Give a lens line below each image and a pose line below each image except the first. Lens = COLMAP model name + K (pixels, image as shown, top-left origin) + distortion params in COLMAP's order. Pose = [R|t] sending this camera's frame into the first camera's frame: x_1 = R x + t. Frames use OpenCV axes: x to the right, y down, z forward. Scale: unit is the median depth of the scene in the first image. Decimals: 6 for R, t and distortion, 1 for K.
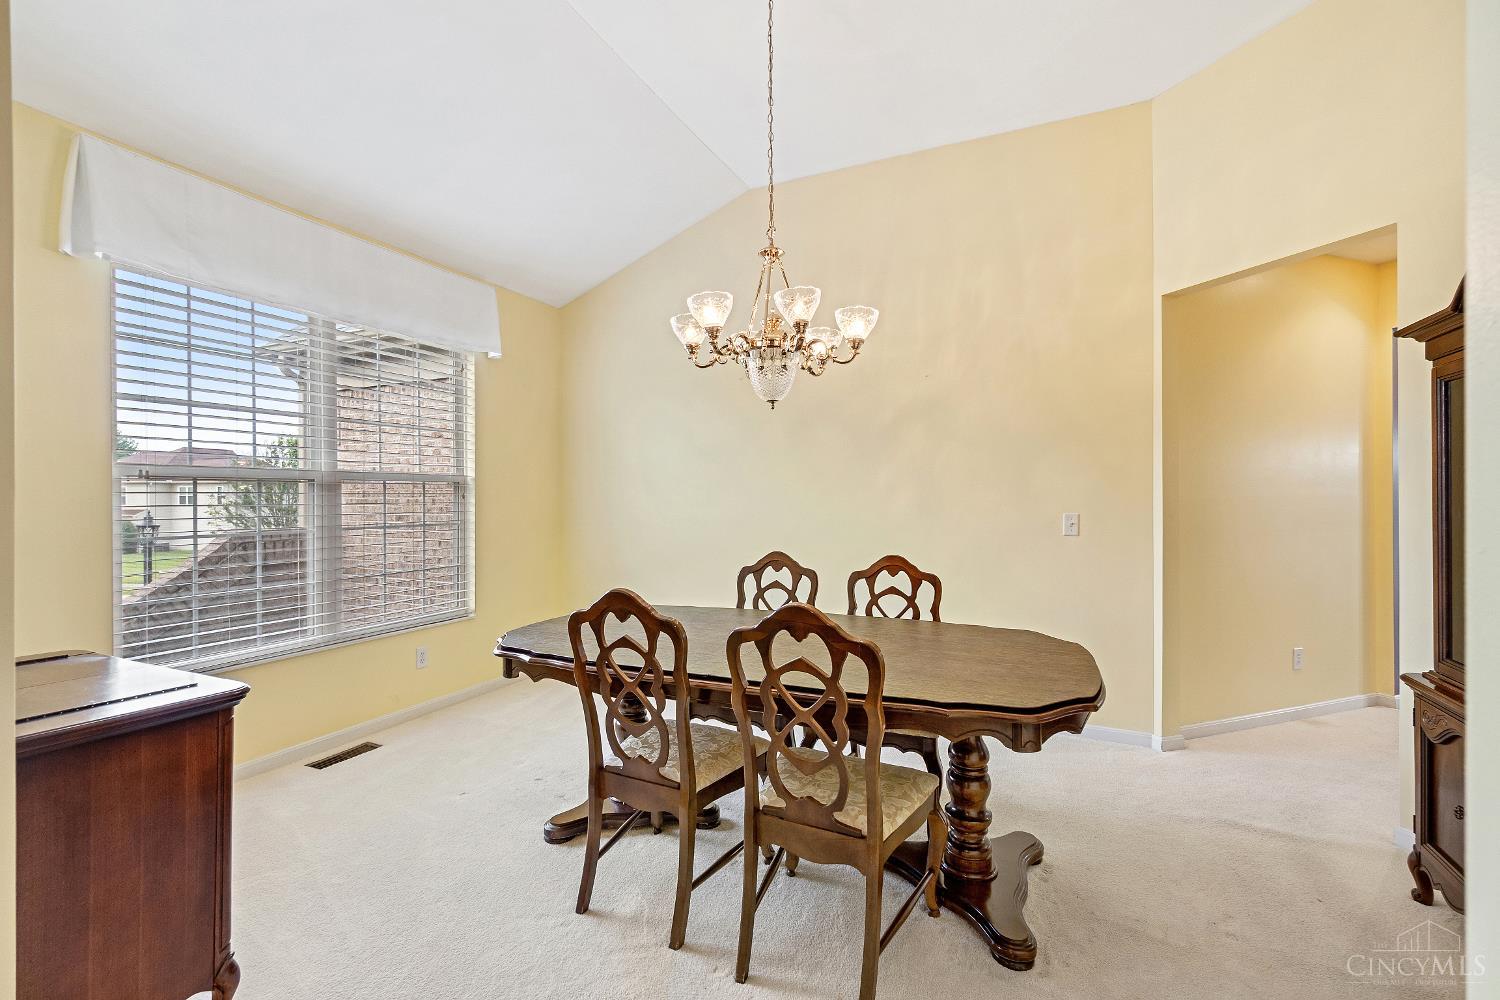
lens RADIAL K [[643.9, 0, 748.4], [0, 643.9, 496.2], [0, 0, 1]] dist [-0.002003, 0.000593]
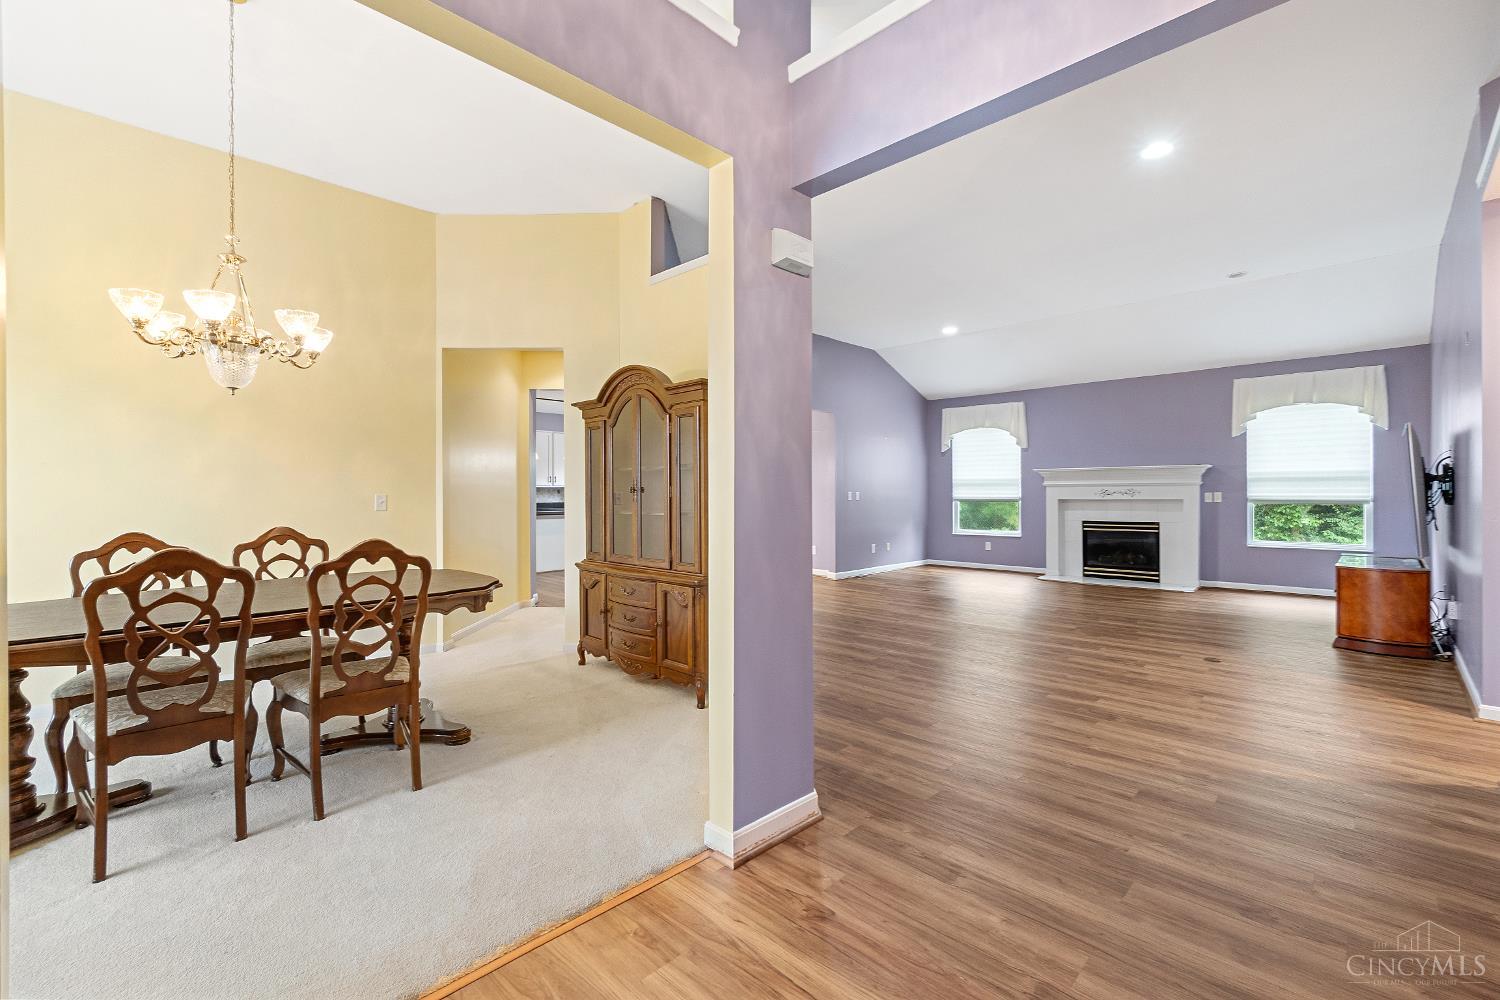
lens RADIAL K [[643.9, 0, 748.4], [0, 643.9, 496.2], [0, 0, 1]] dist [-0.002003, 0.000593]
pose [[0.332215, -0.004538, 0.943193, -0.727839], [0.005133, 0.999982, 0.003003, 0.044371], [-0.943190, 0.003844, 0.332232, -0.235992]]
